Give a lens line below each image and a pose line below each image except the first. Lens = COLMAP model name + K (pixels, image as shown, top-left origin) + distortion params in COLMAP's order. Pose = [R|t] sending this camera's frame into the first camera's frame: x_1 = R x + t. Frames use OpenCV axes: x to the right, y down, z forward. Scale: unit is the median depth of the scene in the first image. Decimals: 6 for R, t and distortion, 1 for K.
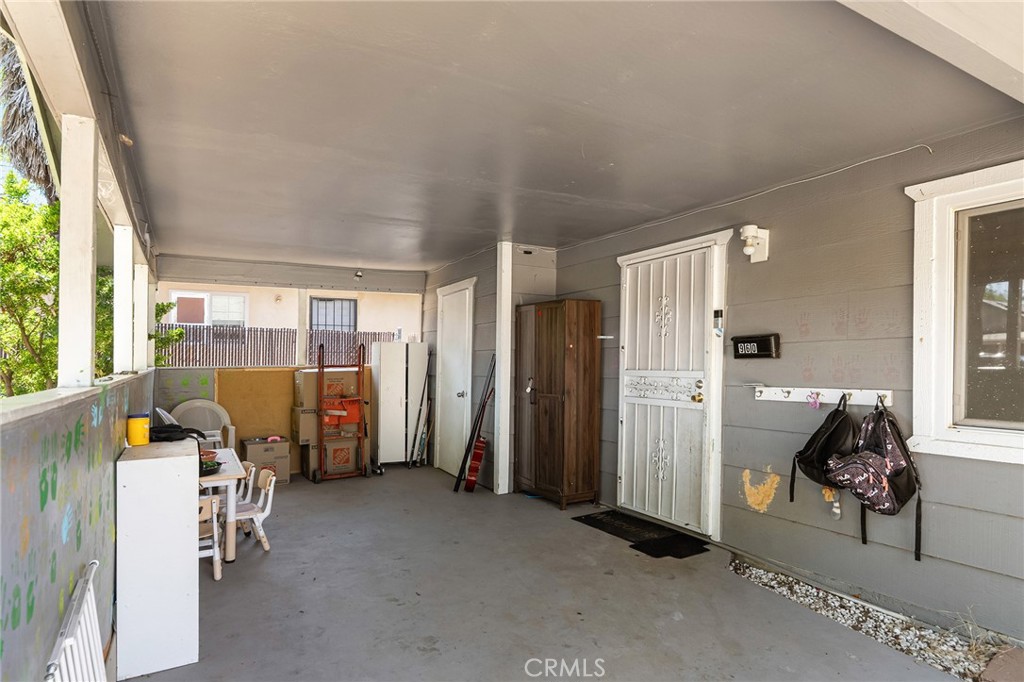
lens RADIAL K [[576.9, 0, 513.3], [0, 576.9, 366.0], [0, 0, 1]] dist [-0.001533, 0.000307]
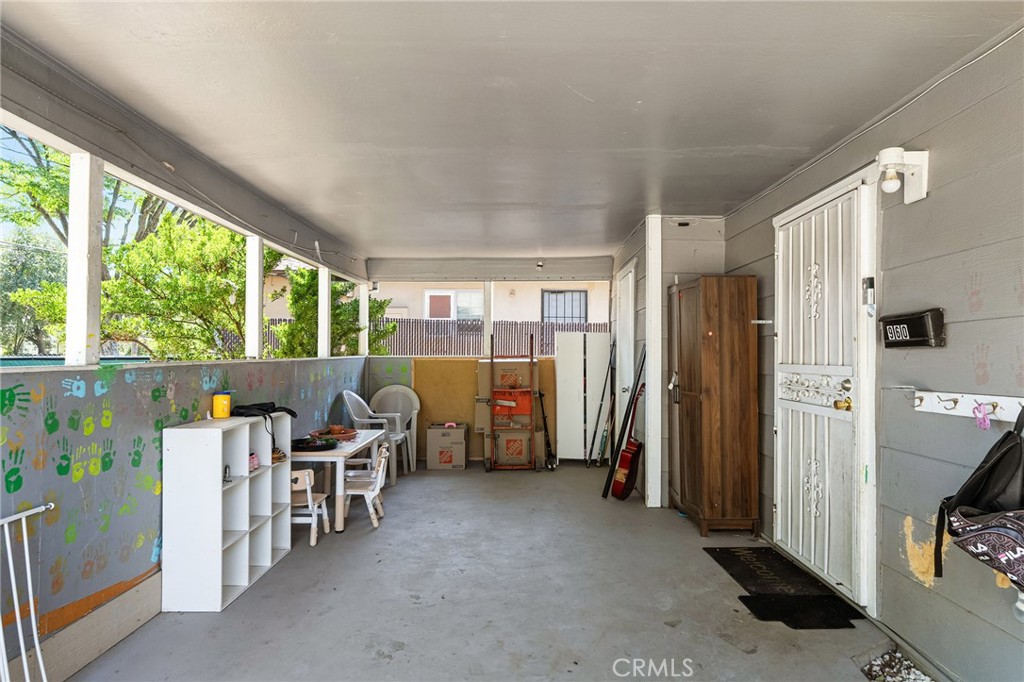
lens RADIAL K [[596.4, 0, 512.0], [0, 596.4, 341.0], [0, 0, 1]] dist [0.002481, 0.000811]
pose [[0.861187, -0.003348, -0.508278, 0.288835], [-0.013181, 0.999495, -0.028916, 0.003779], [0.508118, 0.031602, 0.860707, 0.140047]]
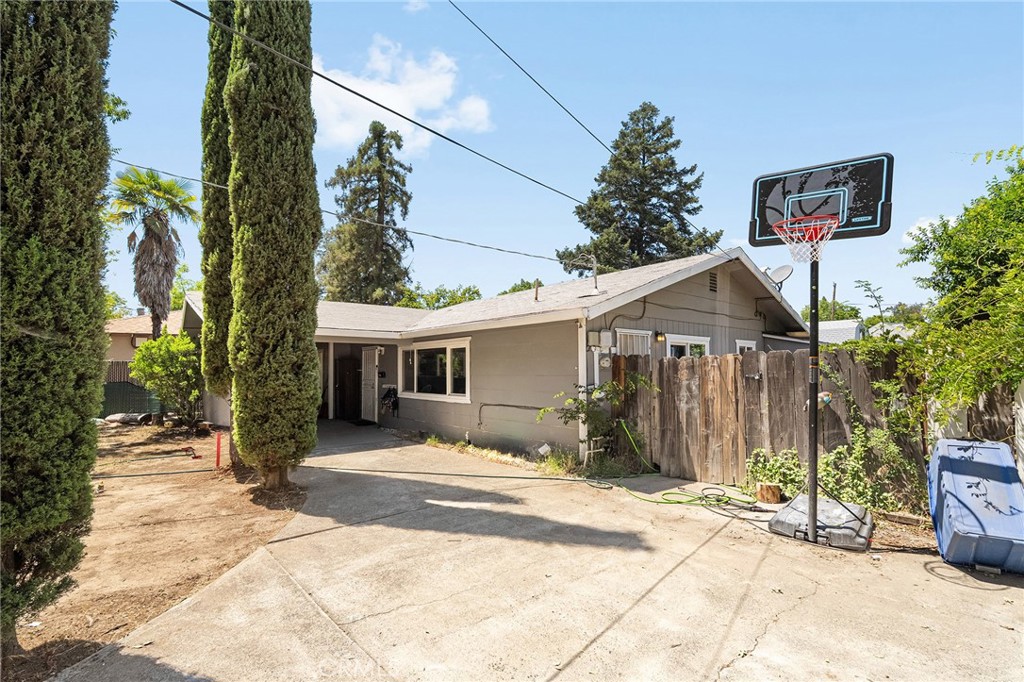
lens RADIAL K [[451.0, 0, 512.0], [0, 451.0, 341.0], [0, 0, 1]] dist [-0.001328, -0.000299]
pose [[0.982108, 0.009089, 0.188098, 0.565928], [0.002506, 0.998115, -0.061314, -0.058513], [-0.188301, 0.060689, 0.980234, -1.872745]]
